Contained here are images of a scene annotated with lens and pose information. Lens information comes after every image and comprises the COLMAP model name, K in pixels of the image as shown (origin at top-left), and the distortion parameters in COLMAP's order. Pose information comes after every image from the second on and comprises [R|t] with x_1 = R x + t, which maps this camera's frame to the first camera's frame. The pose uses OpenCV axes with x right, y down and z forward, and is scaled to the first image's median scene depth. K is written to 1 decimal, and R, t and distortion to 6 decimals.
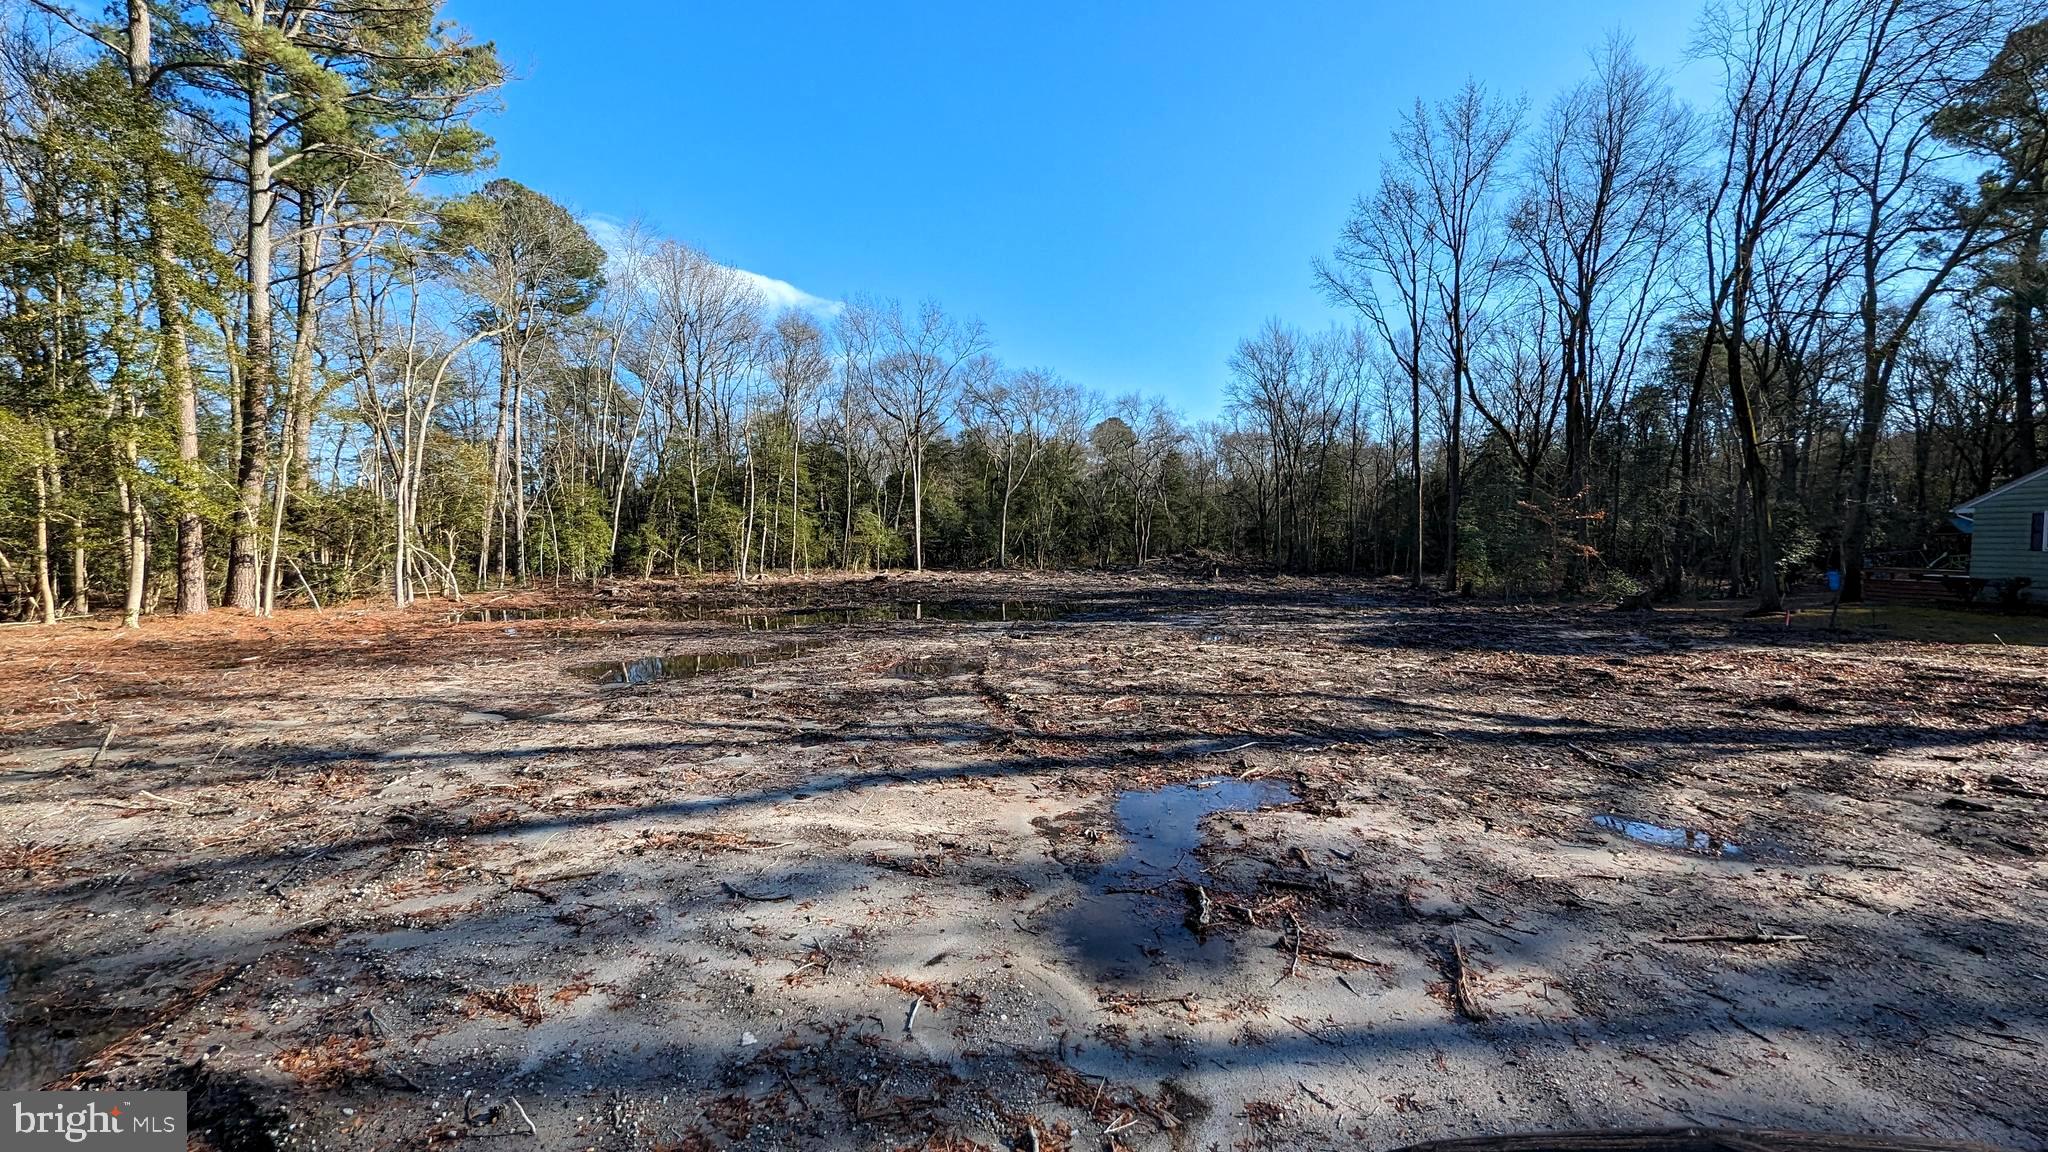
lens RADIAL K [[850.0, 0, 1021.1], [0, 850.0, 583.1], [0, 0, 1]] dist [0.001721, -0.000878]
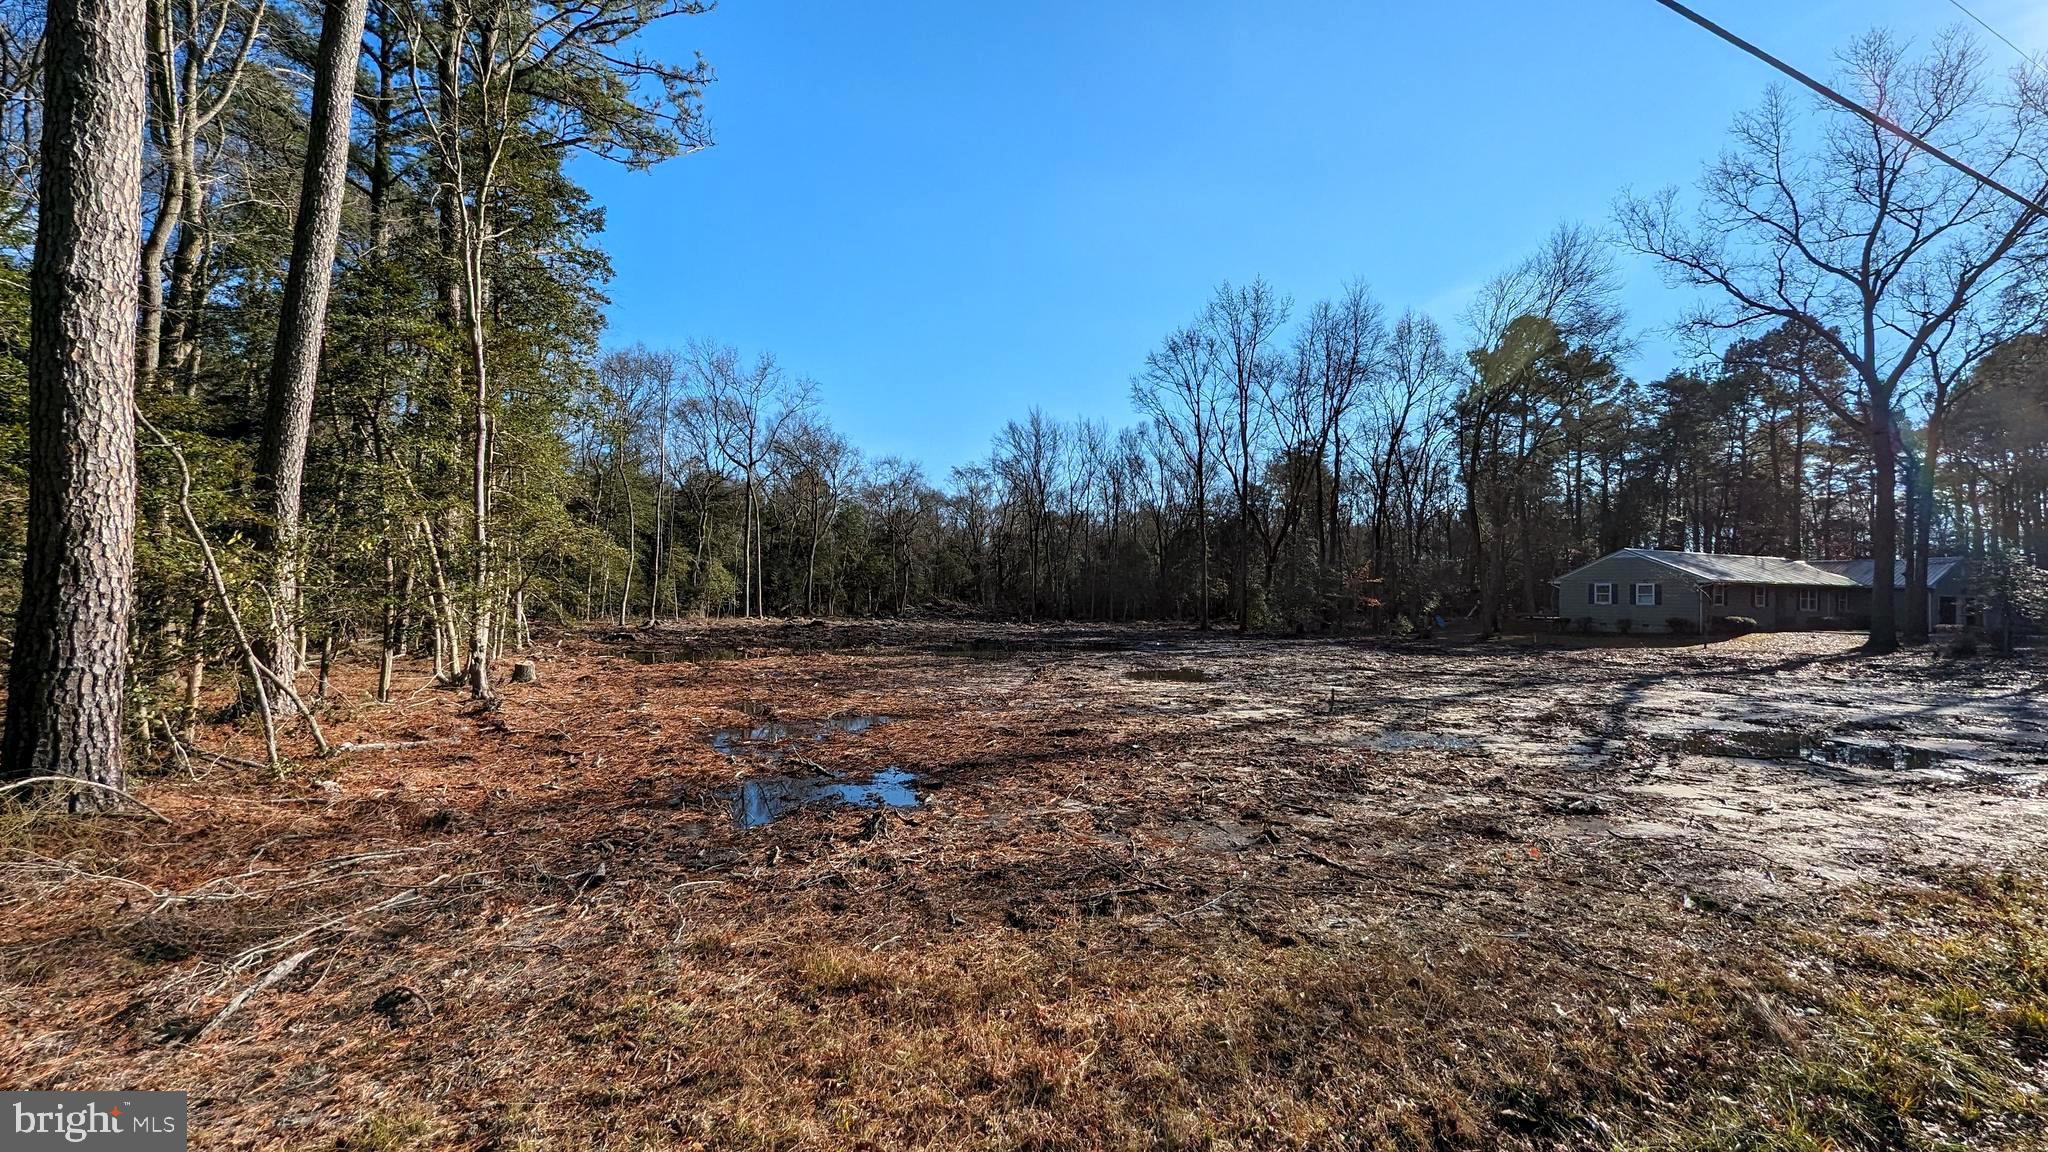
lens RADIAL K [[850.0, 0, 1021.4], [0, 850.0, 585.6], [0, 0, 1]] dist [0.001721, -0.000878]
pose [[0.875187, 0.018741, 0.483421, -0.478768], [0.009842, 0.998353, -0.056521, 0.009673], [-0.483684, 0.054224, 0.873561, -0.031202]]
